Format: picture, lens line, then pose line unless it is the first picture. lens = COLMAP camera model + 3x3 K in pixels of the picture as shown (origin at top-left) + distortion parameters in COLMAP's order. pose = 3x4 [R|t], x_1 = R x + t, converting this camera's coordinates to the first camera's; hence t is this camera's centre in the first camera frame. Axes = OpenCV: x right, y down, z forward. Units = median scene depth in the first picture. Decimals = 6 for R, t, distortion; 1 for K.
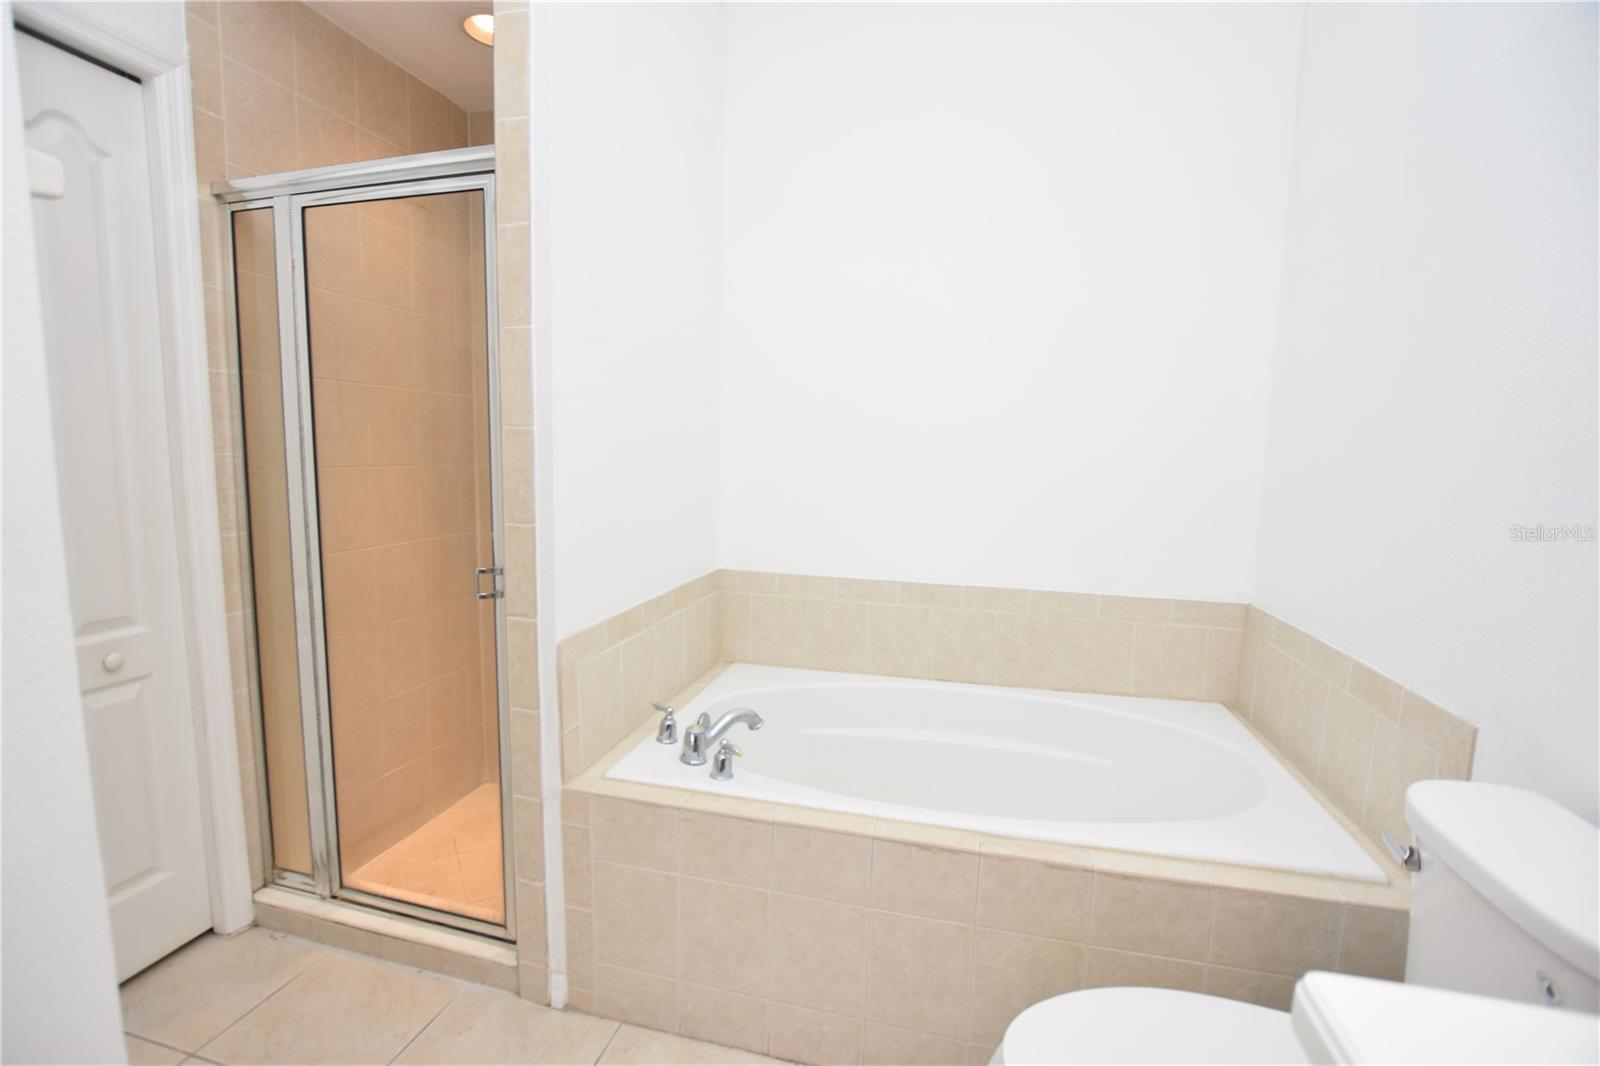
lens RADIAL K [[714.3, 0, 793.8], [0, 714.3, 538.9], [0, 0, 1]] dist [-0.029307, 0.004108]
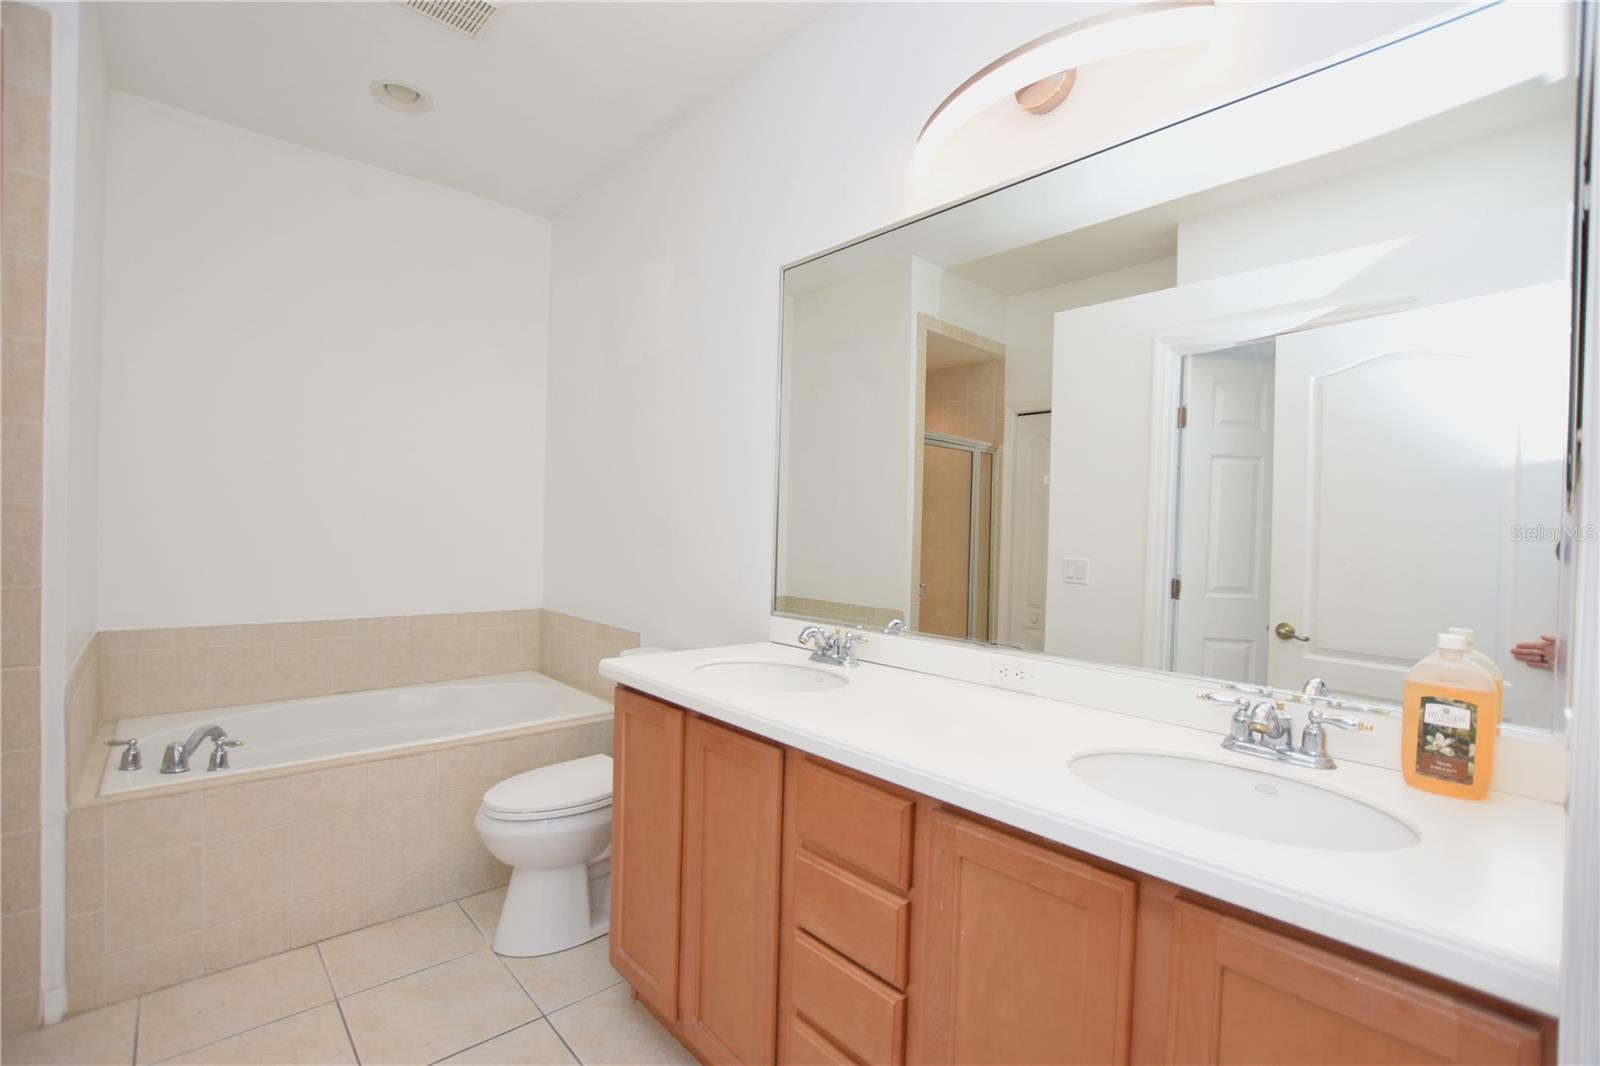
lens RADIAL K [[714.3, 0, 793.8], [0, 714.3, 538.9], [0, 0, 1]] dist [-0.029307, 0.004108]
pose [[0.563688, -0.018553, 0.825780, -0.566995], [0.086687, 0.995555, -0.036806, 0.050533], [-0.821427, 0.092332, 0.562790, -0.643900]]
